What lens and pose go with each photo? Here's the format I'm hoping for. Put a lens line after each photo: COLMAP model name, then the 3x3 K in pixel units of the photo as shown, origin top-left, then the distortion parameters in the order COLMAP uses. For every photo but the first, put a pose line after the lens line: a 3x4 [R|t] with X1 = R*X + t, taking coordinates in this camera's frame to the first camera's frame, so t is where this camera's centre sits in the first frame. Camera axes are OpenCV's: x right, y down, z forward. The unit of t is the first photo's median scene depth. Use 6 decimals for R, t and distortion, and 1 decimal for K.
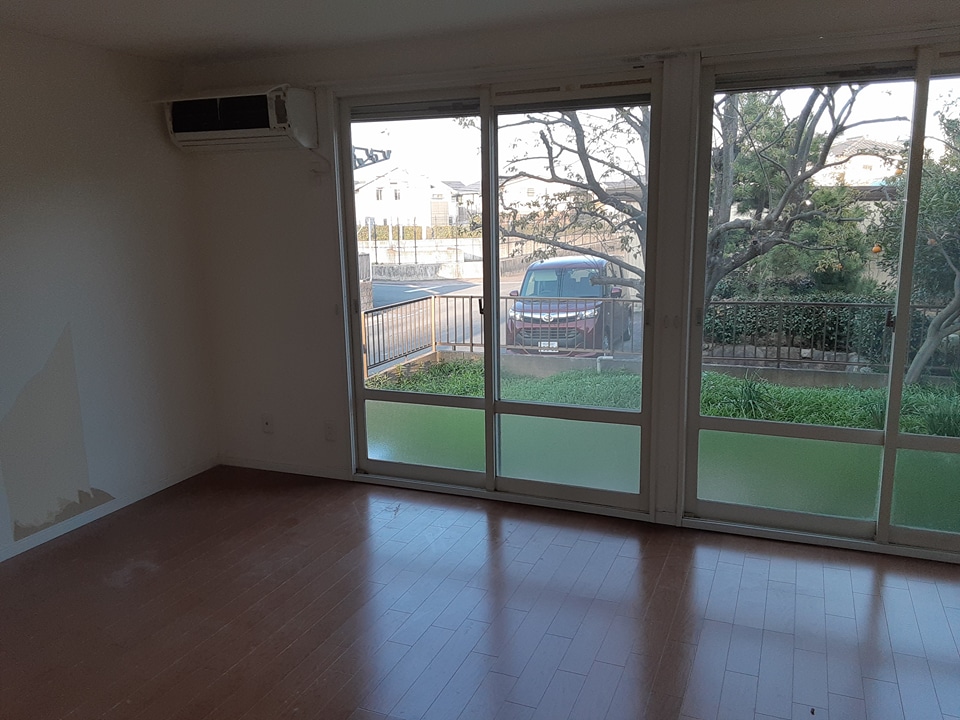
lens RADIAL K [[755.2, 0, 480.0], [0, 755.2, 360.0], [0, 0, 1]] dist [0.130658, -0.212294]
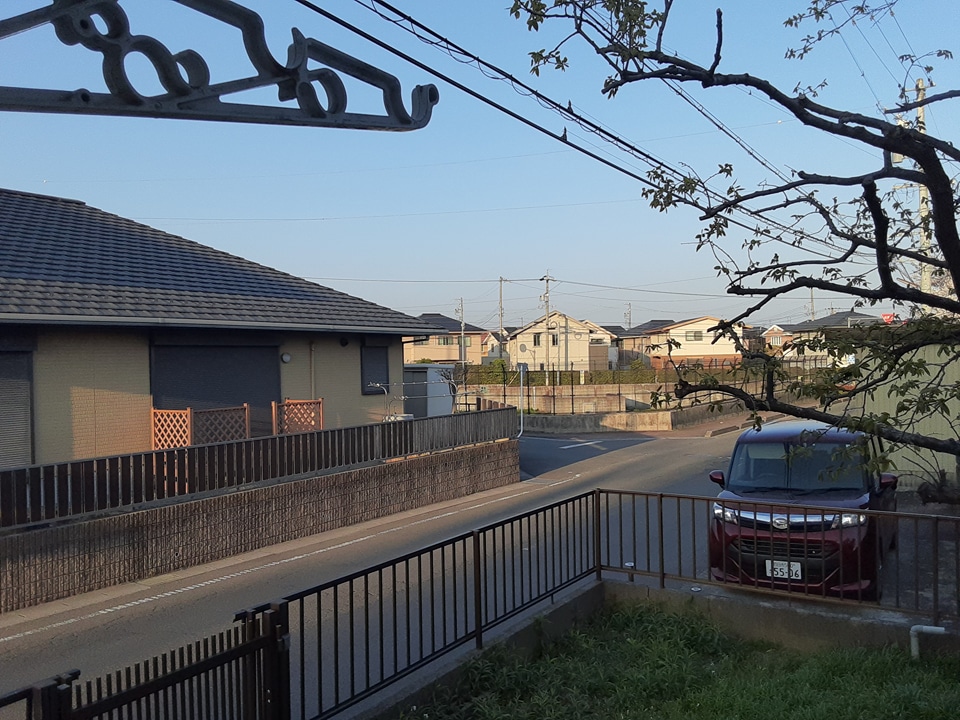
lens RADIAL K [[764.3, 0, 479.8], [0, 764.3, 373.9], [0, 0, 1]] dist [0.125454, -0.210516]
pose [[0.979027, -0.002254, -0.203718, -0.008289], [-0.032192, 0.985666, -0.165610, -0.021775], [0.201172, 0.168695, 0.964921, 0.106516]]
